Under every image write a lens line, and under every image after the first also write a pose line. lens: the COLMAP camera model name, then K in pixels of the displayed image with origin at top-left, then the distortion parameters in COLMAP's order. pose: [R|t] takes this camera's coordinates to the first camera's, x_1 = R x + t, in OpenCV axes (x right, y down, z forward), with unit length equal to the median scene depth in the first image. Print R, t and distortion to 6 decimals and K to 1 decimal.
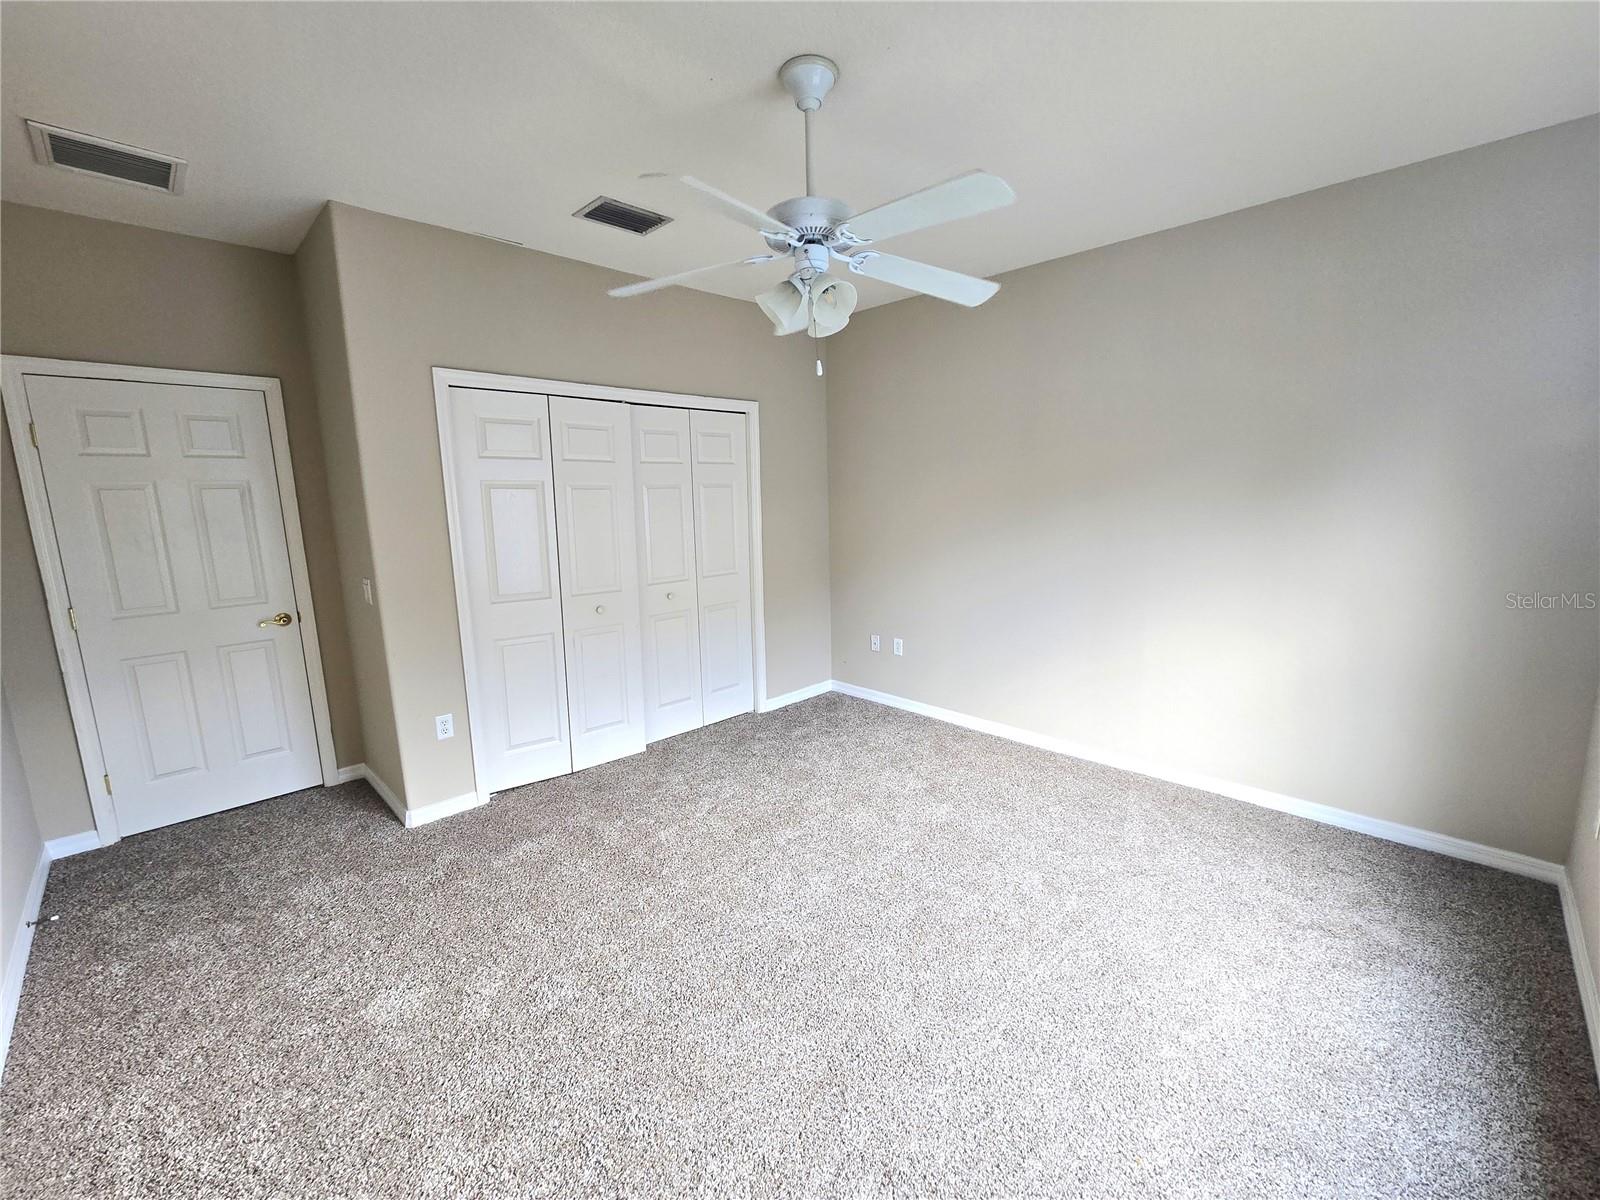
lens RADIAL K [[658.0, 0, 799.8], [0, 658.0, 597.1], [0, 0, 1]] dist [0.001238, -0.000998]
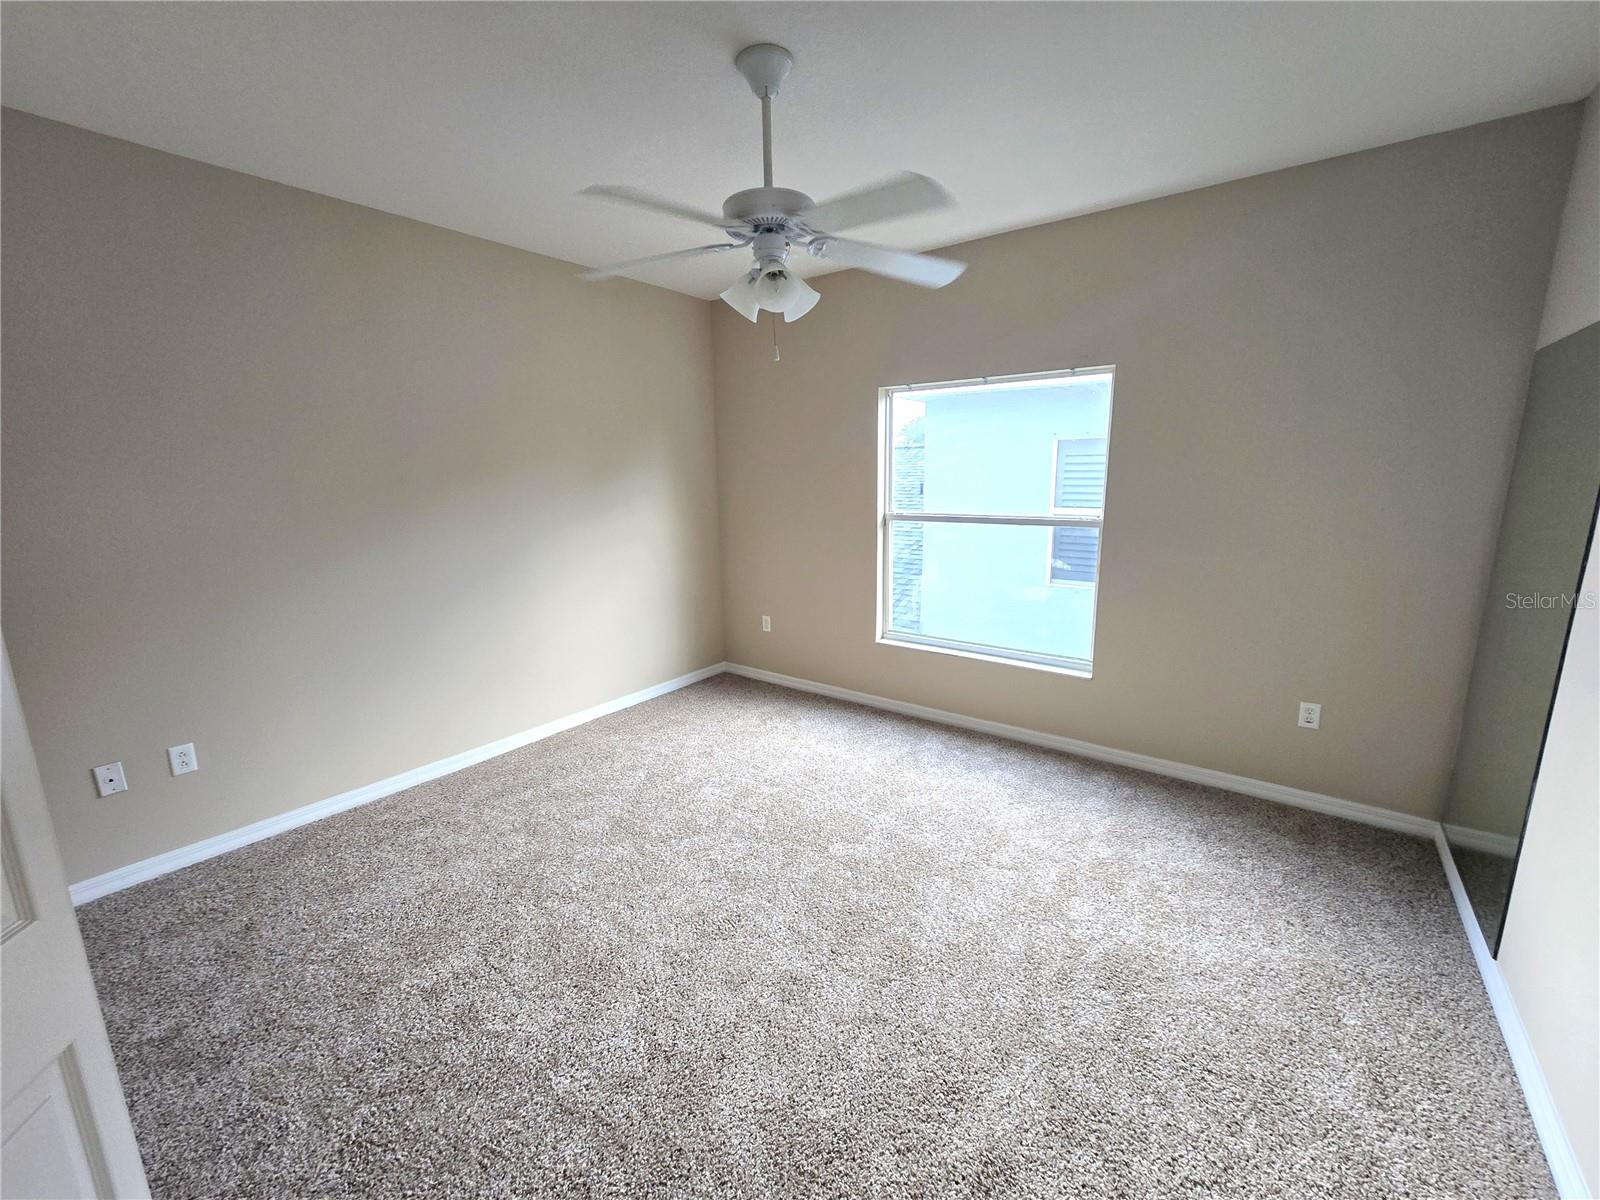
lens RADIAL K [[658.0, 0, 803.1], [0, 658.0, 599.7], [0, 0, 1]] dist [0.001238, -0.000998]
pose [[-0.139257, -0.172075, 0.975191, -0.687784], [0.179971, 0.963988, 0.195798, -0.109529], [-0.973765, 0.202772, -0.103274, 0.758358]]
